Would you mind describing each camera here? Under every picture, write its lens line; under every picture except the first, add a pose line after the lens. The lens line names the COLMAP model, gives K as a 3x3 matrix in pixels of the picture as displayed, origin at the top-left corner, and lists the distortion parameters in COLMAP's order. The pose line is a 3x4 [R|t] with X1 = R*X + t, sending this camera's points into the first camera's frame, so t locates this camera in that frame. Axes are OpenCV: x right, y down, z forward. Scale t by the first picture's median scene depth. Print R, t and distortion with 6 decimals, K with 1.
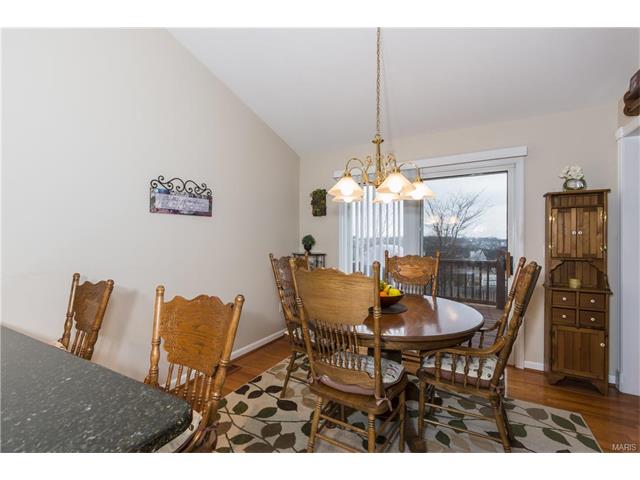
lens RADIAL K [[289.7, 0, 317.6], [0, 289.7, 237.2], [0, 0, 1]] dist [0.005004, -0.000379]
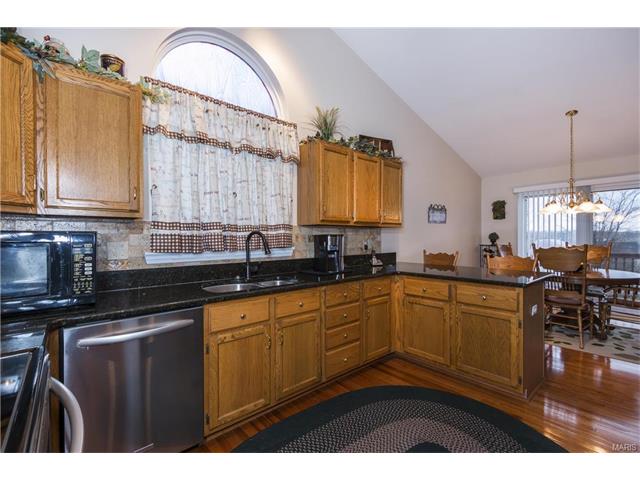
lens RADIAL K [[289.7, 0, 320.0], [0, 289.7, 240.9], [0, 0, 1]] dist [0.005004, -0.000379]
pose [[0.940241, -0.009701, -0.340371, -0.521100], [0.016577, 0.999713, 0.017299, -0.007002], [0.340106, -0.021907, 0.940132, -1.008414]]
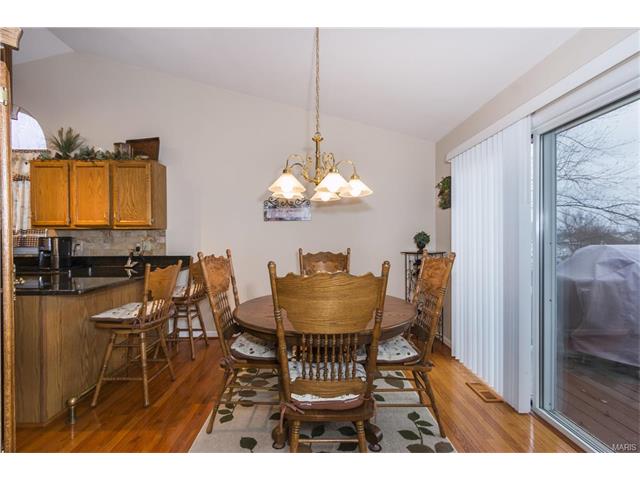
lens RADIAL K [[289.7, 0, 316.0], [0, 289.7, 241.0], [0, 0, 1]] dist [0.005004, -0.000379]
pose [[0.495961, 0.004137, -0.868335, 0.842629], [0.016026, 0.999775, 0.013917, 0.006063], [0.868197, -0.020818, 0.495783, 0.390345]]
